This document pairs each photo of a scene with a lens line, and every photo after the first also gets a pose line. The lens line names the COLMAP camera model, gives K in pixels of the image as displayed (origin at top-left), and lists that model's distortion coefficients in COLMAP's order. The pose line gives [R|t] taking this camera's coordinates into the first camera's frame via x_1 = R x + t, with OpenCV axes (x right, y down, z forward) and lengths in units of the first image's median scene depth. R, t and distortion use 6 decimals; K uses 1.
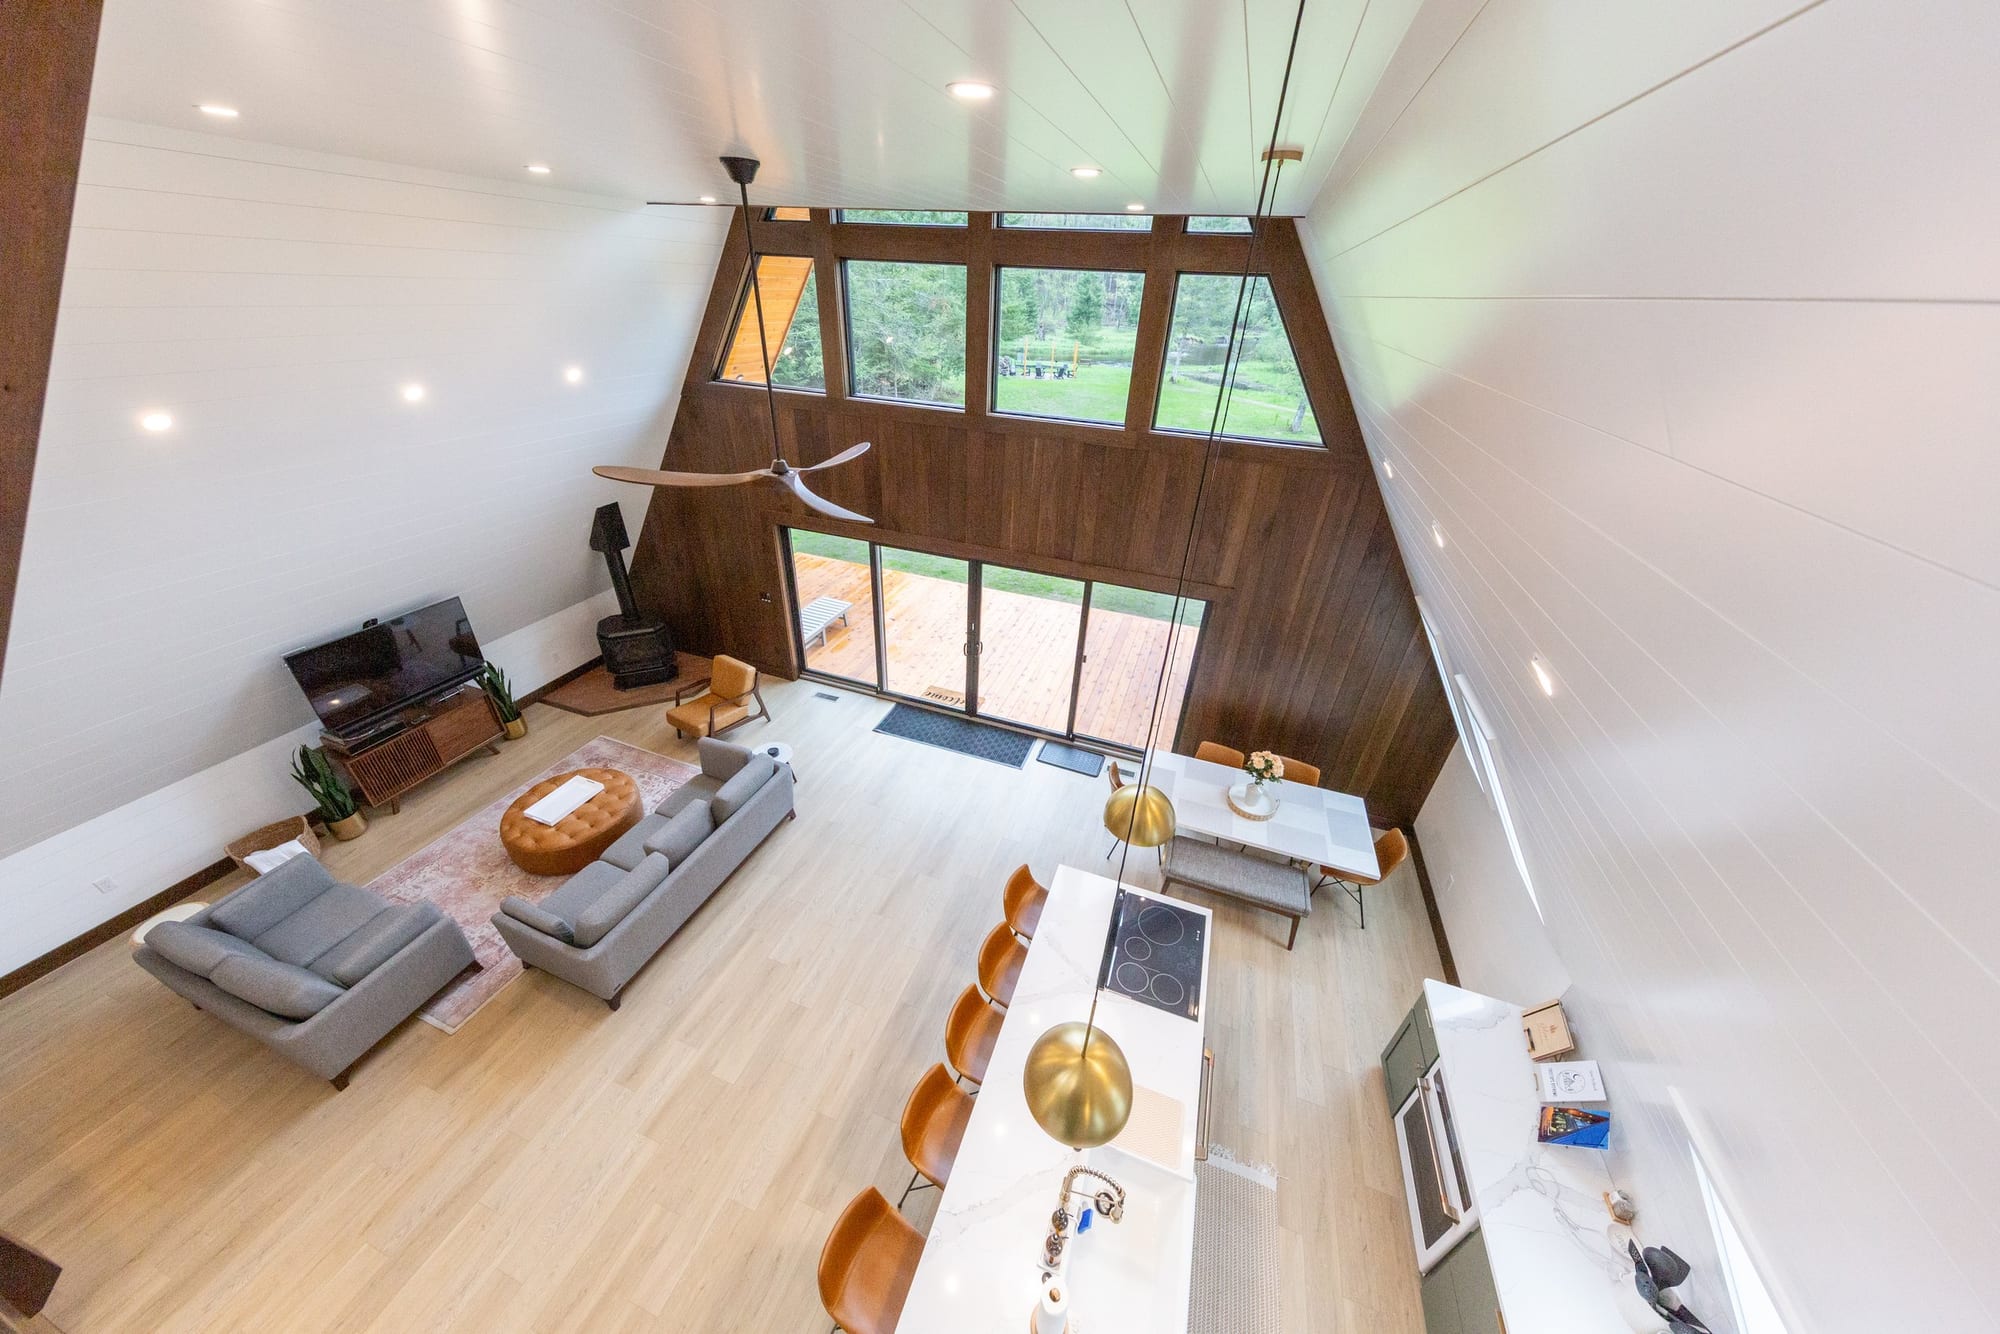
lens RADIAL K [[642.1, 0, 1004.4], [0, 642.1, 660.7], [0, 0, 1]] dist [0.006184, -0.000176]
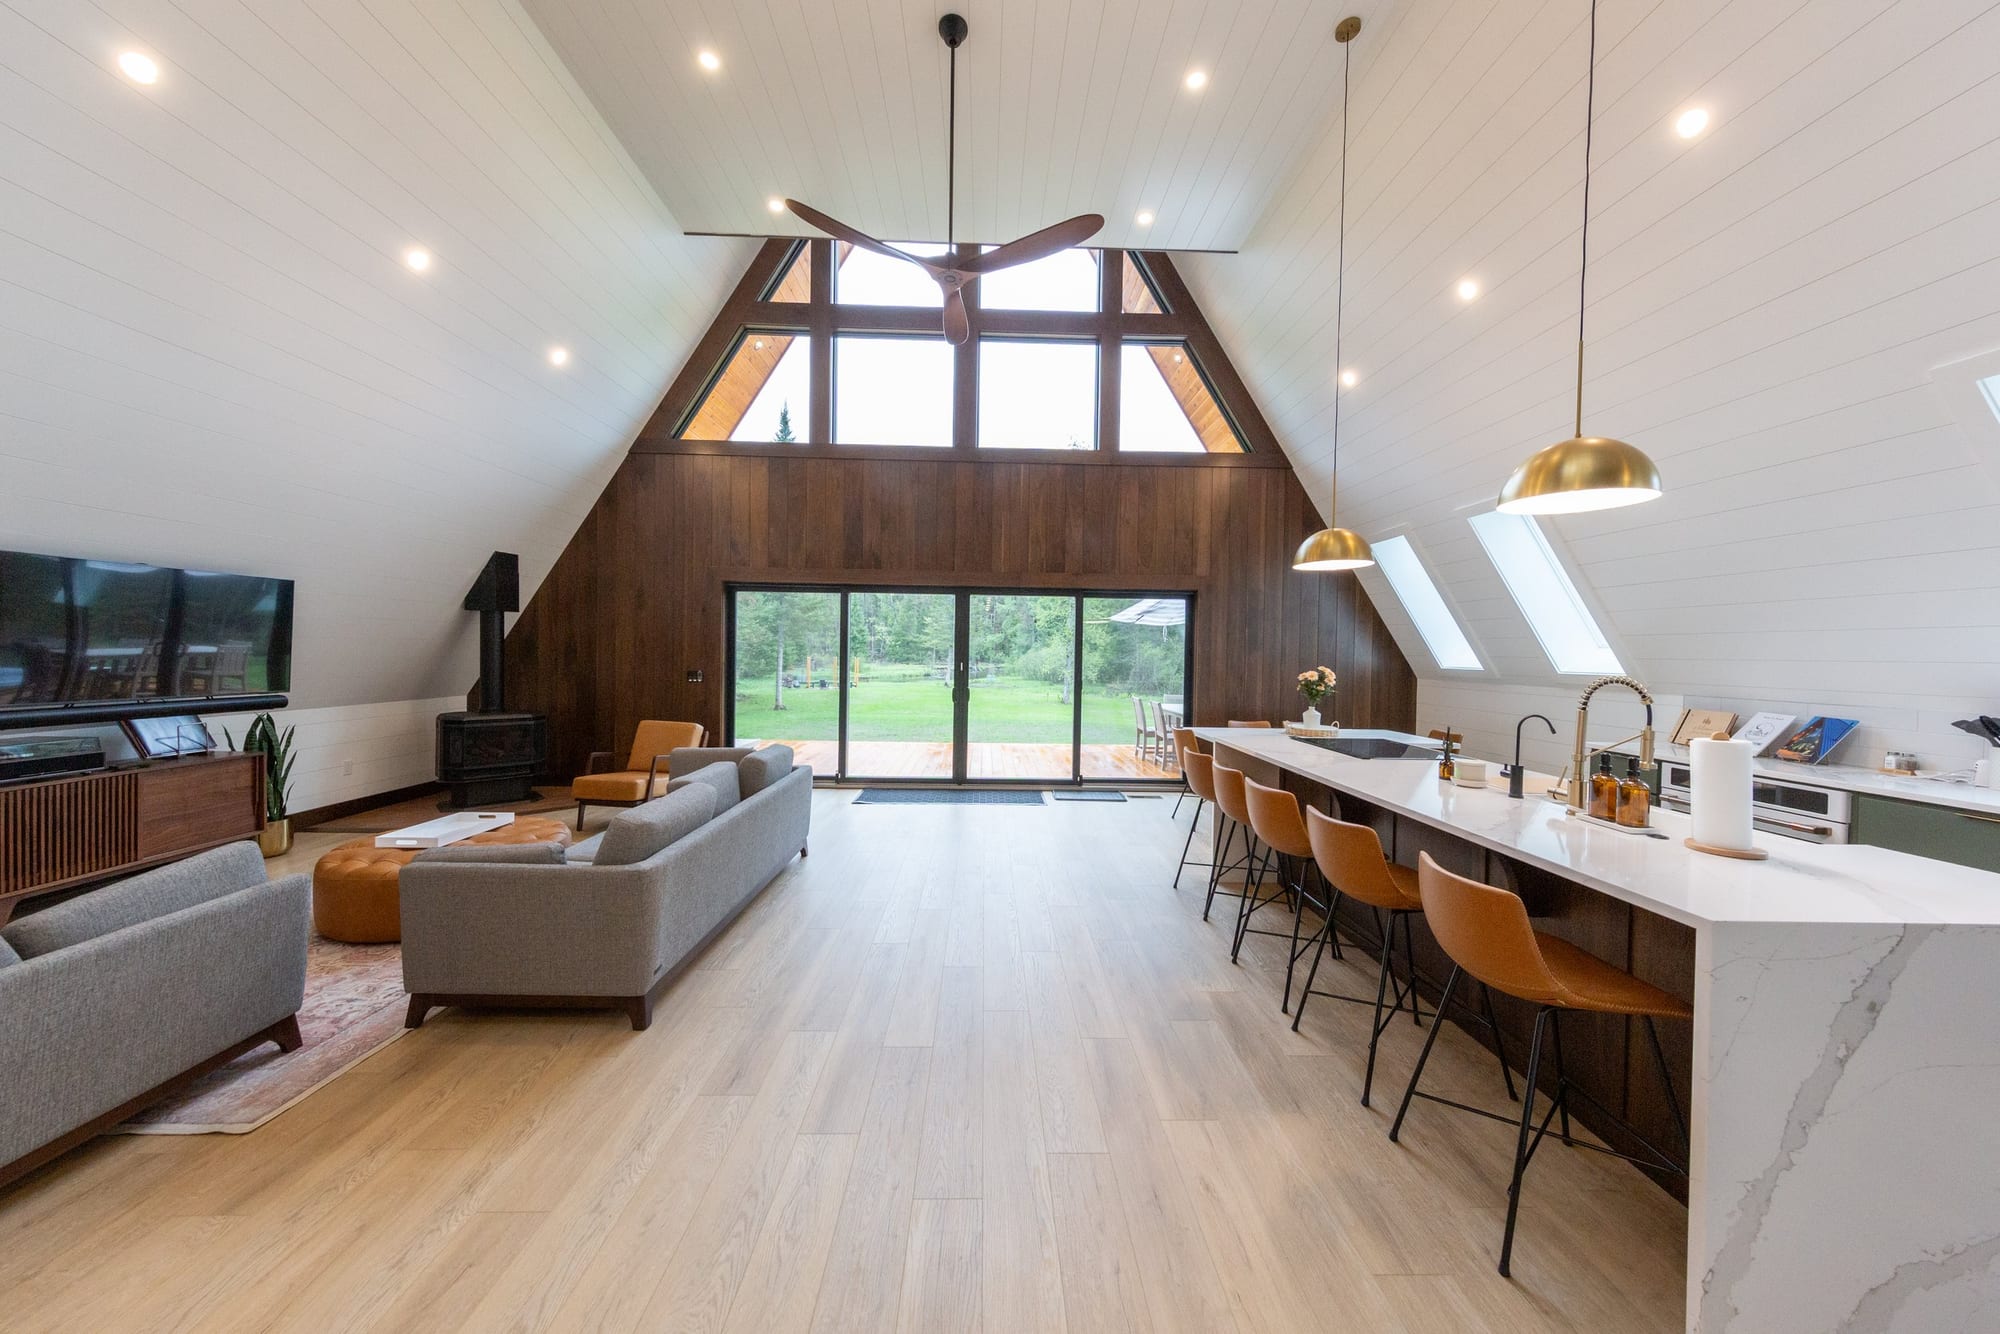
lens RADIAL K [[642.1, 0, 1004.7], [0, 642.1, 661.1], [0, 0, 1]] dist [0.006184, -0.000176]
pose [[0.932340, -0.036289, 0.359756, -0.405890], [0.206239, 0.870606, -0.446666, 0.462825], [-0.296996, 0.490640, 0.819186, 0.261293]]
